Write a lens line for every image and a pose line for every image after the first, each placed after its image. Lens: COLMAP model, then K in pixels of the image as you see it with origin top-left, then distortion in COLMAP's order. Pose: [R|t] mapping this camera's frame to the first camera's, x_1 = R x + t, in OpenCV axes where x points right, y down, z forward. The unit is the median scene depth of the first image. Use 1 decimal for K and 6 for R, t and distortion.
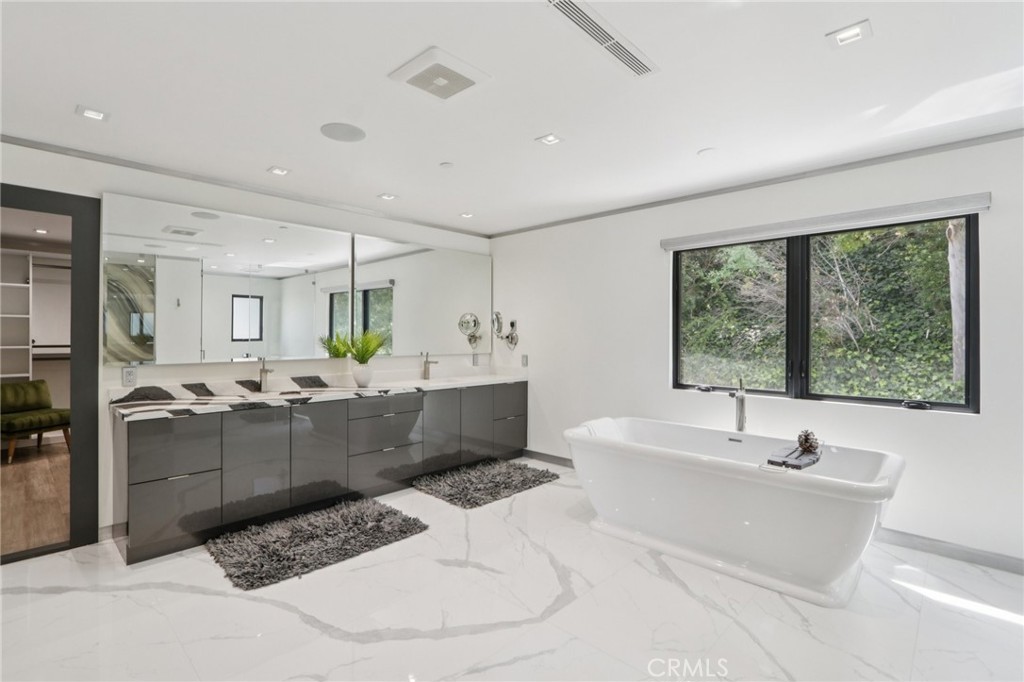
lens RADIAL K [[475.8, 0, 511.4], [0, 475.8, 336.8], [0, 0, 1]] dist [-0.000768, 0.000237]
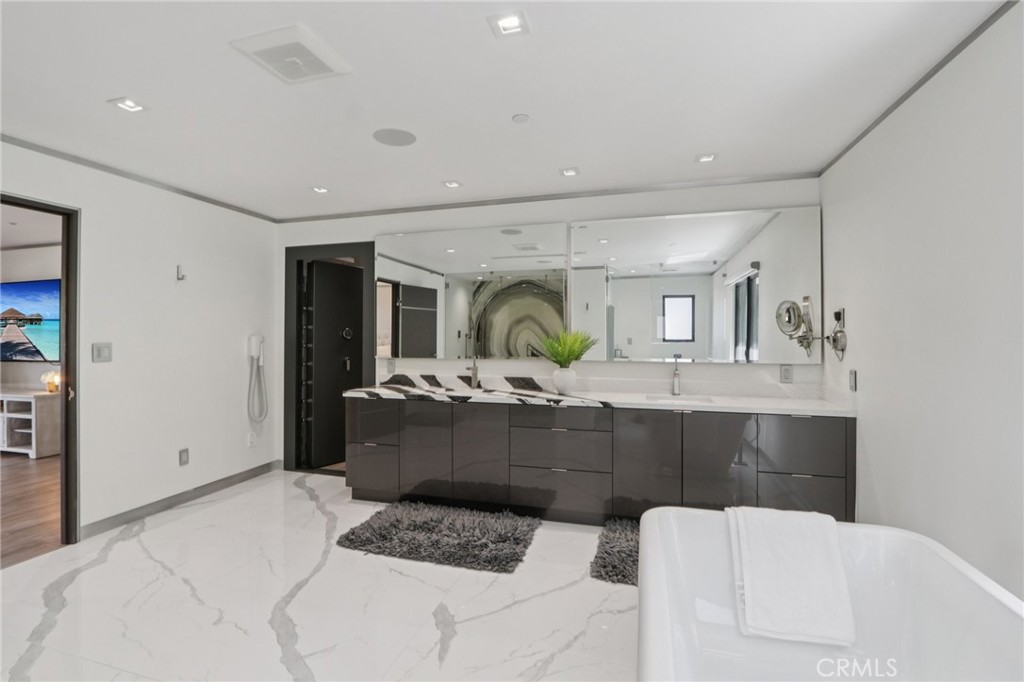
lens RADIAL K [[496.1, 0, 508.4], [0, 496.1, 333.8], [0, 0, 1]] dist [-0.012107, 0.000115]
pose [[0.443777, -0.005158, -0.896122, 0.496067], [-0.000682, 0.999981, -0.006093, -0.000995], [0.896137, 0.003315, 0.443765, 0.525917]]
